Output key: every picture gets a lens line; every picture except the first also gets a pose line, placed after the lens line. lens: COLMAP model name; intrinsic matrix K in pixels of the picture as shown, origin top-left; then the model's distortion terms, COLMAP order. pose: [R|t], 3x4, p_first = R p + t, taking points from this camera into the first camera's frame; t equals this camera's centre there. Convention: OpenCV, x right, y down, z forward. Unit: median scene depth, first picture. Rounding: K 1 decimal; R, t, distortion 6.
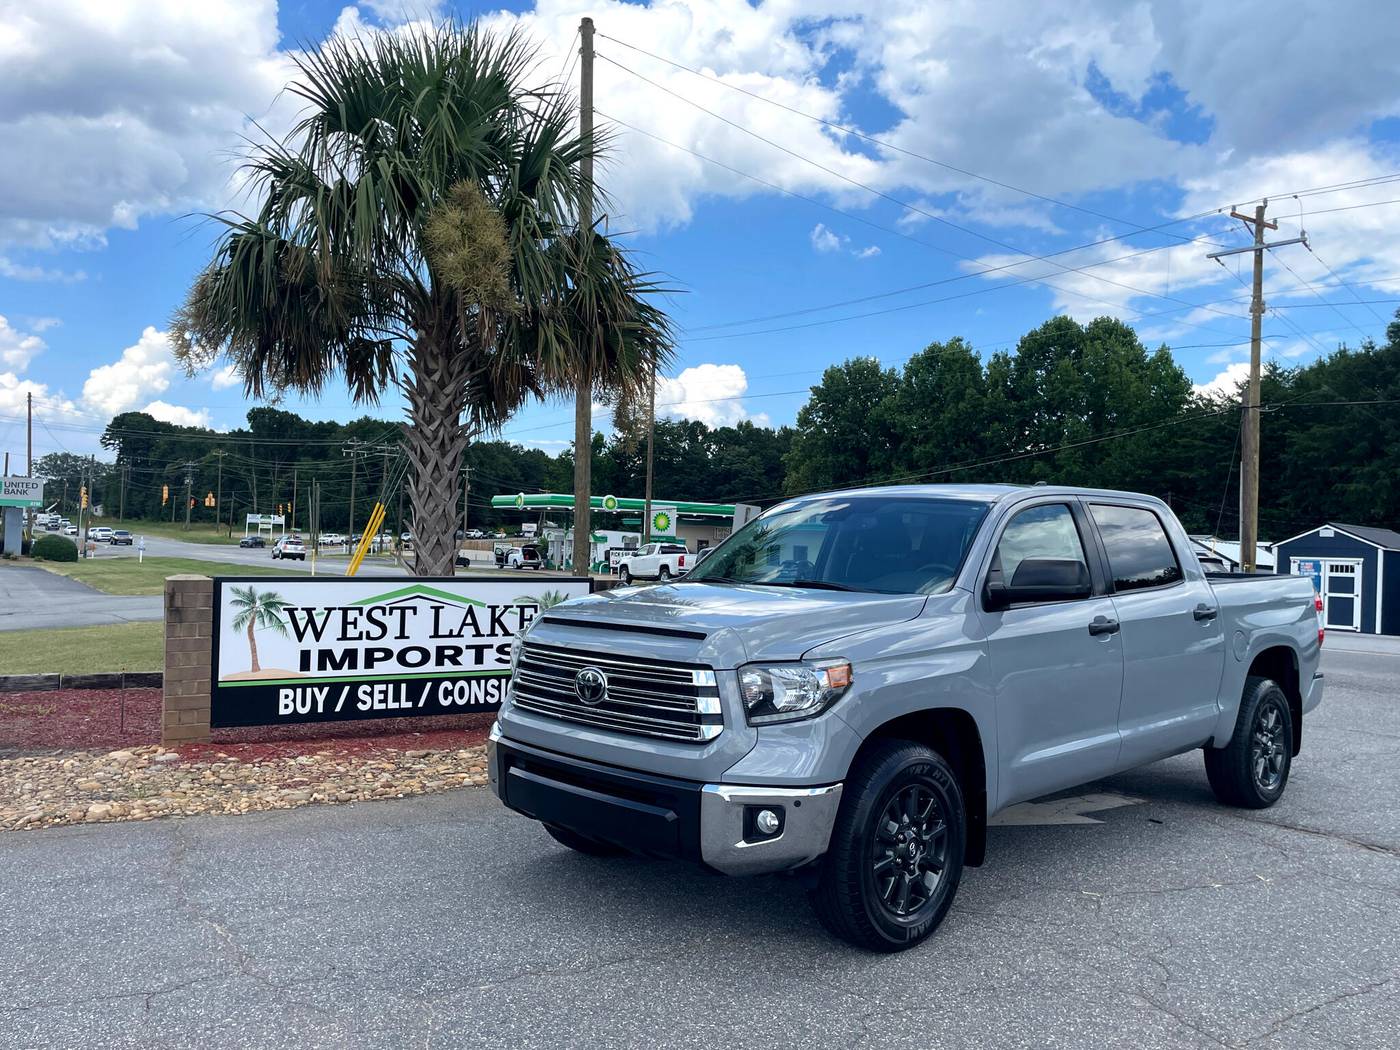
lens RADIAL K [[1141.2, 0, 702.3], [0, 1141.2, 524.9], [0, 0, 1]] dist [0.090870, -0.138067]
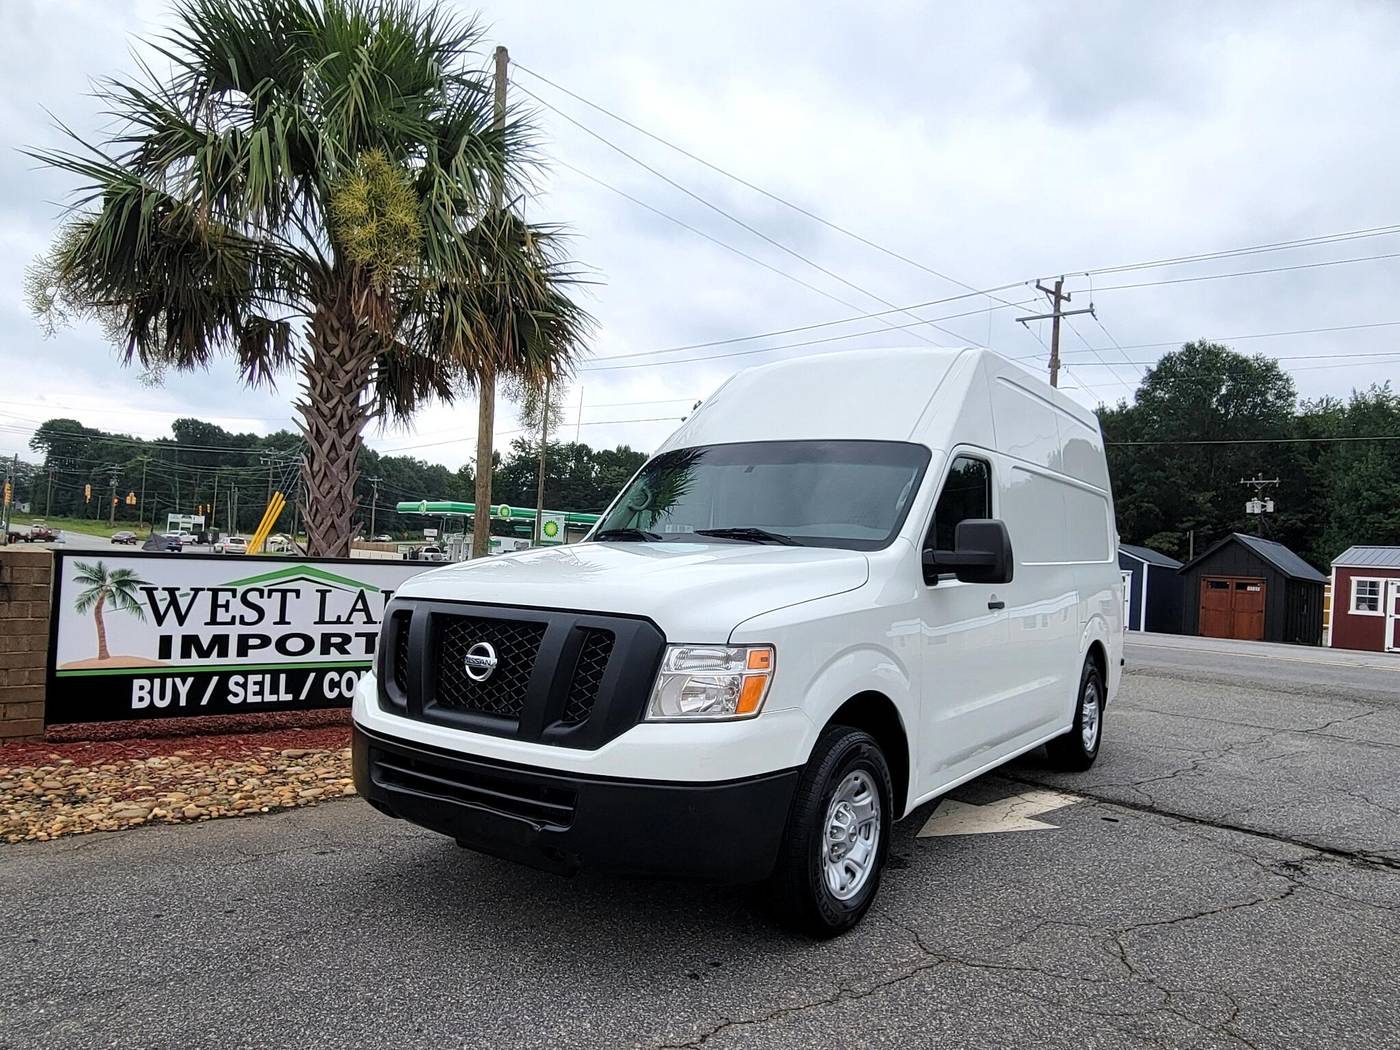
lens RADIAL K [[965.2, 0, 725.6], [0, 965.2, 533.2], [0, 0, 1]] dist [-0.002246, -0.002046]
pose [[0.988907, 0.026178, 0.146212, -0.029240], [-0.025604, 0.999655, -0.005802, 0.022696], [-0.146313, 0.001994, 0.989236, 0.197444]]
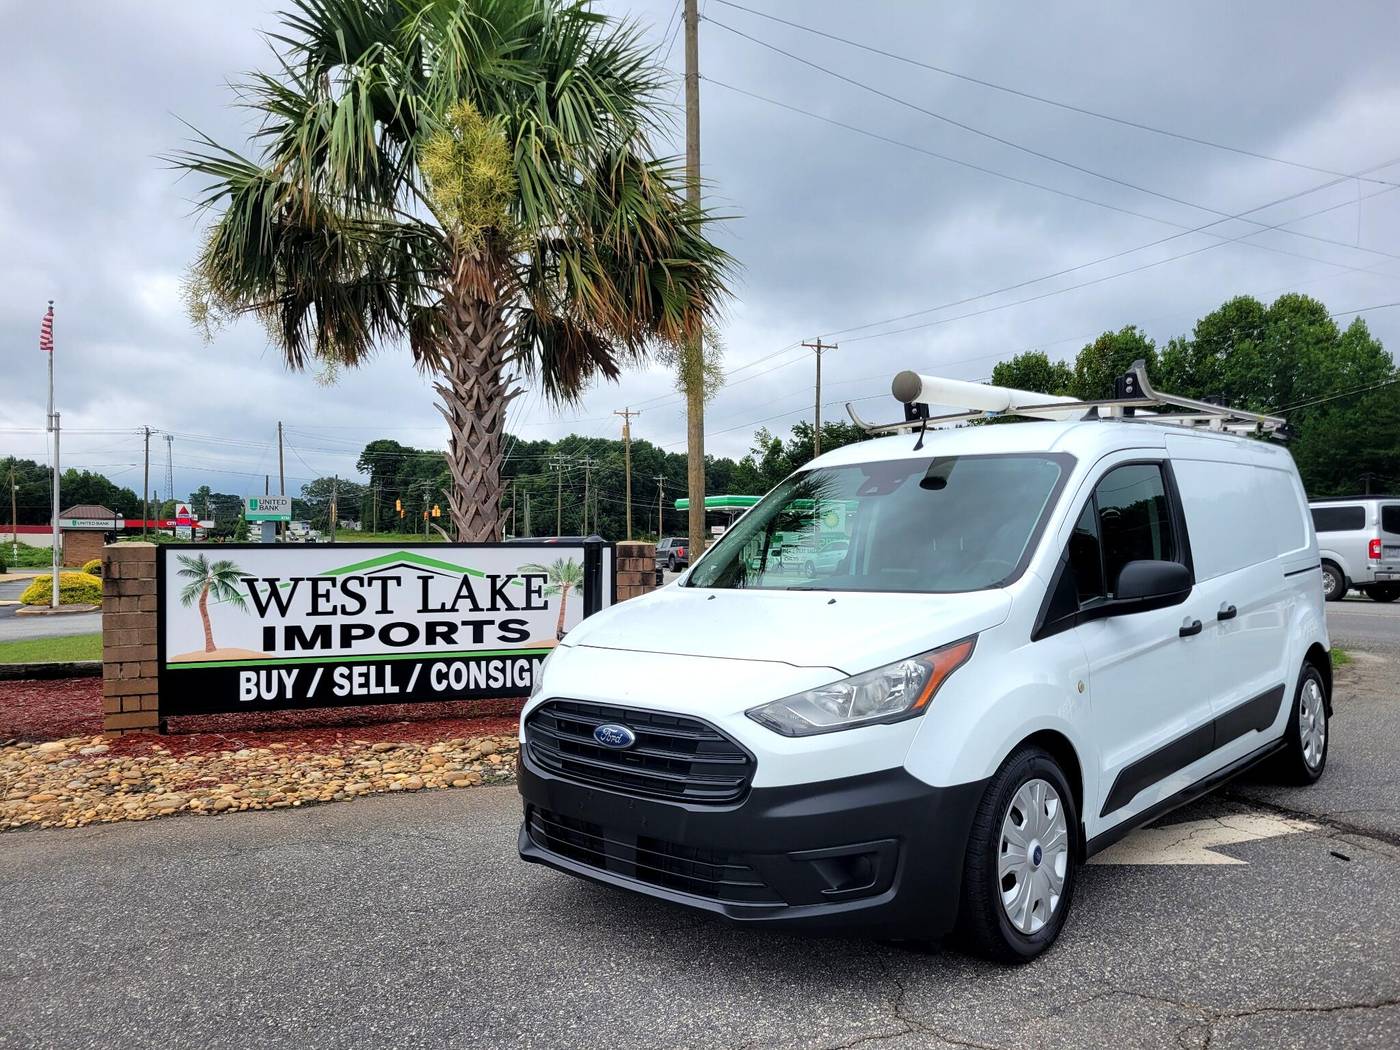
lens RADIAL K [[1057.4, 0, 698.8], [0, 1057.4, 542.4], [0, 0, 1]] dist [0.055769, -0.031592]
pose [[0.984754, -0.024430, -0.172228, 0.110415], [0.026942, 0.999562, 0.012263, 0.041865], [0.171853, -0.016717, 0.984981, 0.251822]]
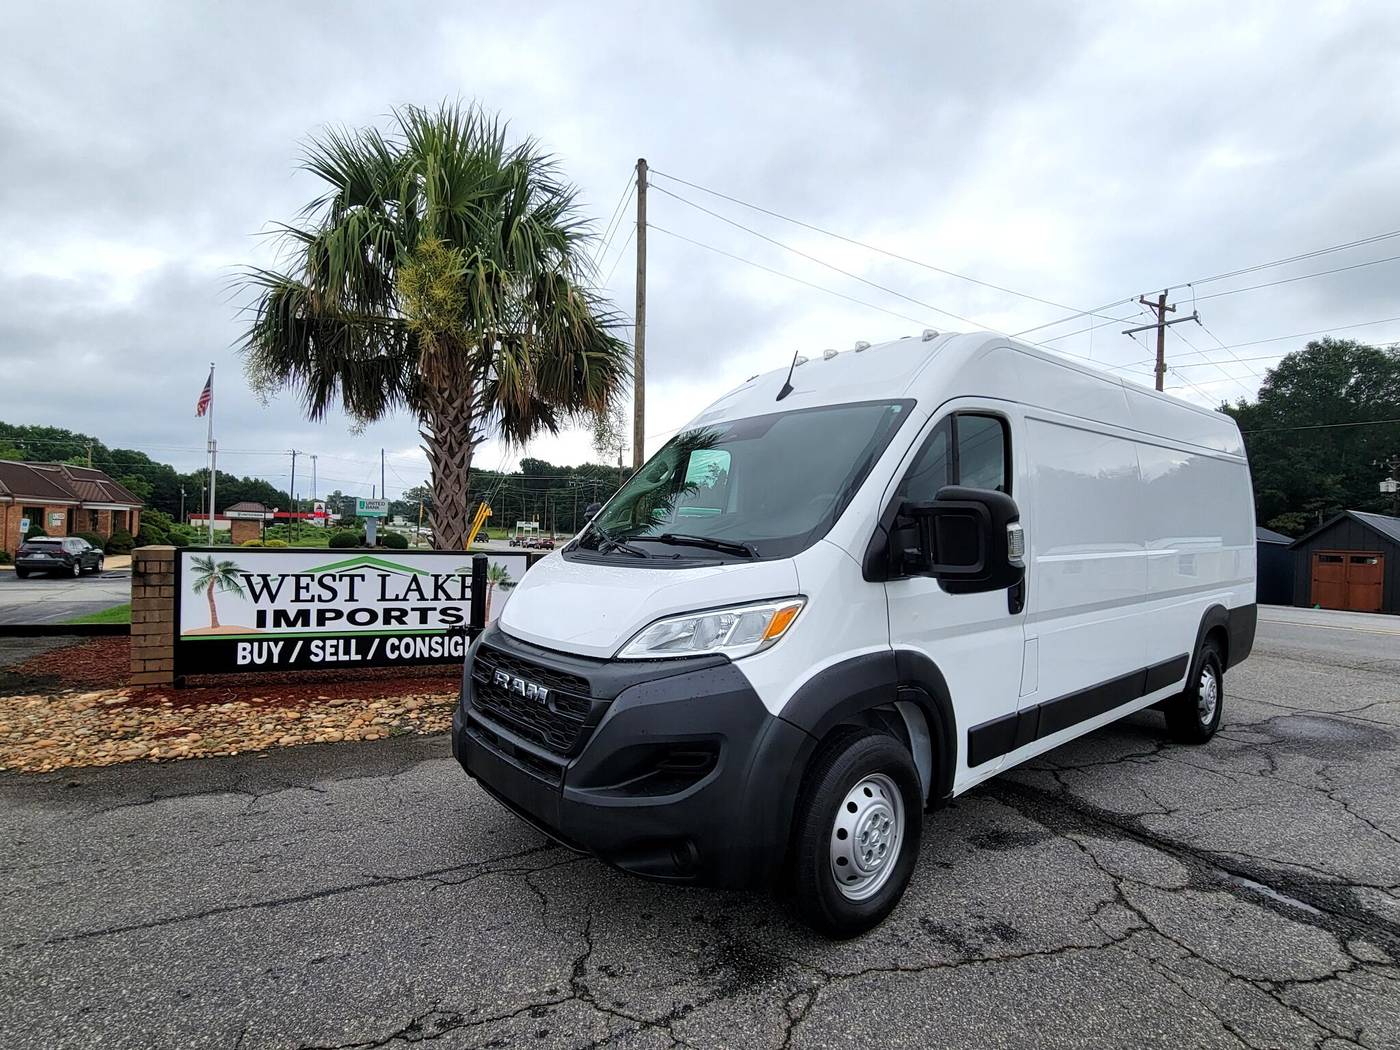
lens RADIAL K [[711.6, 0, 701.8], [0, 711.6, 534.4], [0, 0, 1]] dist [0.000390, -0.002005]
pose [[0.991379, 0.000228, -0.131025, 0.189510], [0.000879, 0.999964, 0.008392, 0.024300], [0.131022, -0.008434, 0.991344, 0.322427]]
